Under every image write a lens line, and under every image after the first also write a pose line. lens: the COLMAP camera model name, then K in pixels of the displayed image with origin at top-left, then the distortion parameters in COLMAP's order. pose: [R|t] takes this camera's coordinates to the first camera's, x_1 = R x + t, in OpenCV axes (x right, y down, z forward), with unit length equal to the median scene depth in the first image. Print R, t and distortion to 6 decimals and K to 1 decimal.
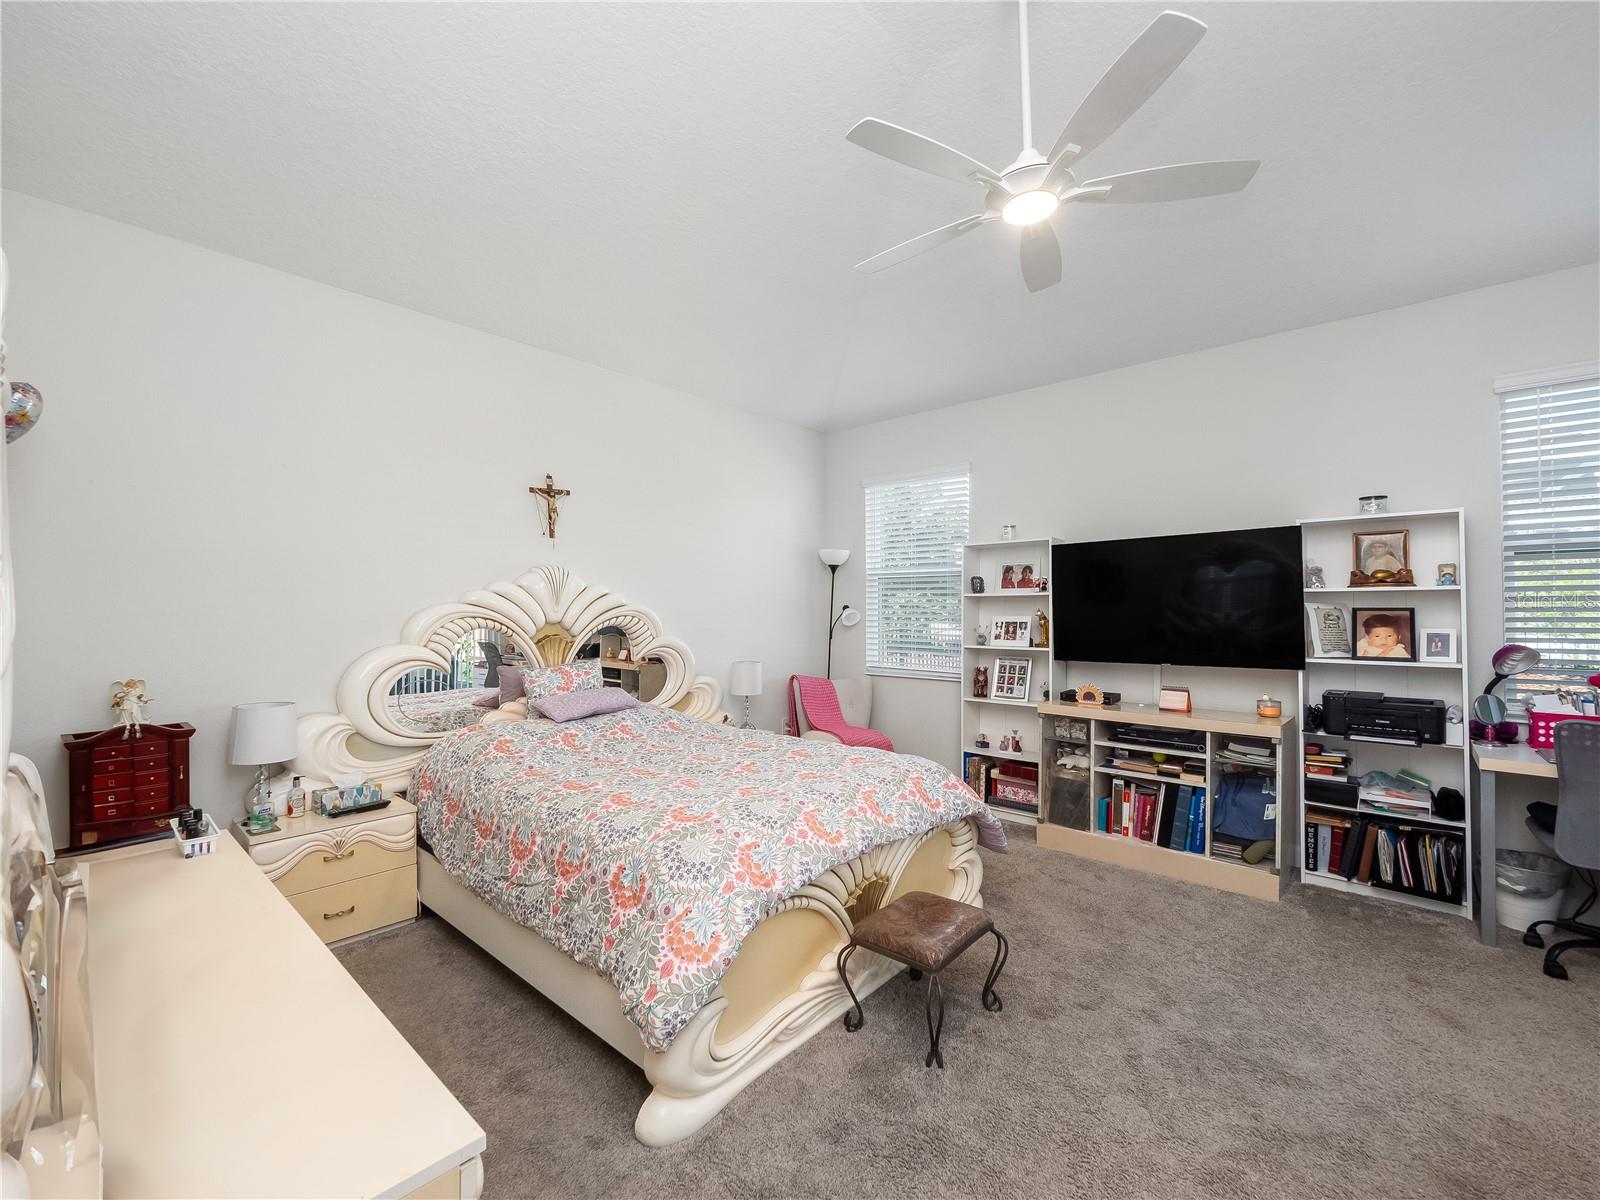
lens RADIAL K [[689.2, 0, 787.5], [0, 689.2, 603.8], [0, 0, 1]] dist [-0.001033, -0.001232]
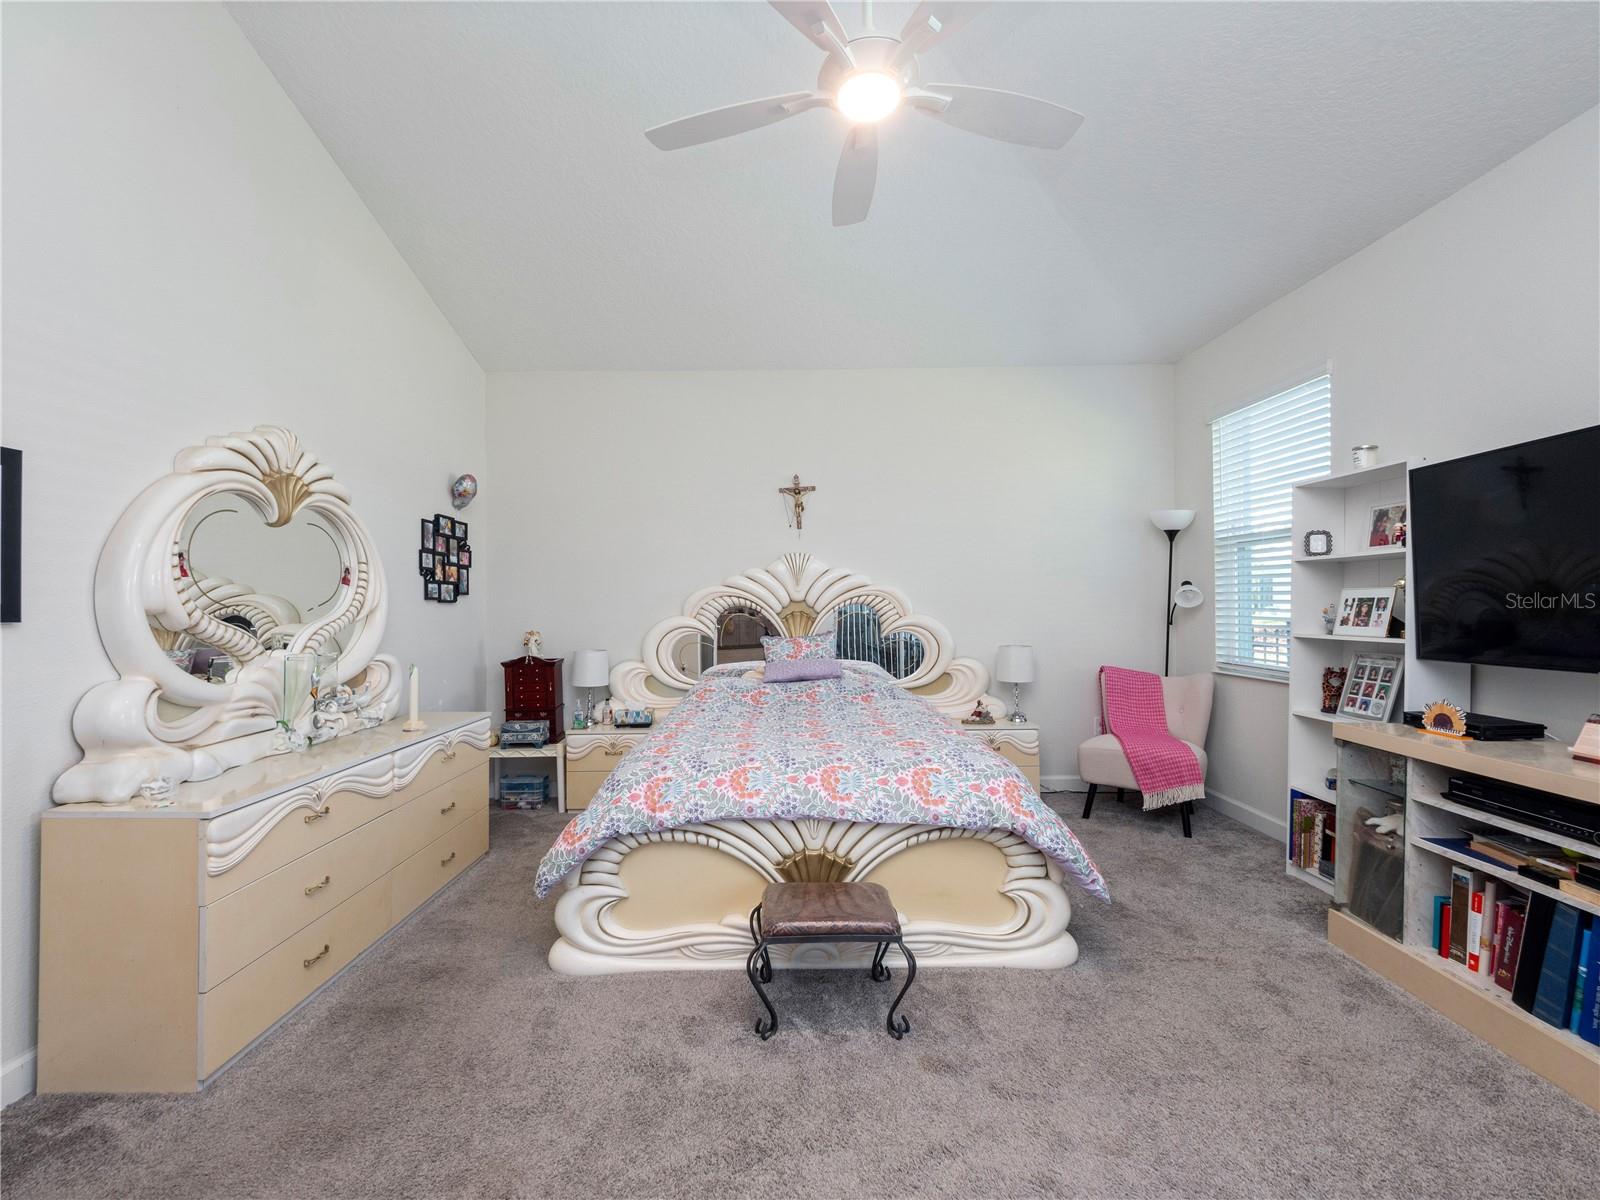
lens RADIAL K [[688.6, 0, 782.5], [0, 688.6, 610.7], [0, 0, 1]] dist [0.014382, -0.013081]
pose [[0.661315, 0.003476, -0.750101, 0.520425], [0.012227, 0.999806, 0.015413, 0.025013], [0.750009, -0.019364, 0.661144, 0.200856]]
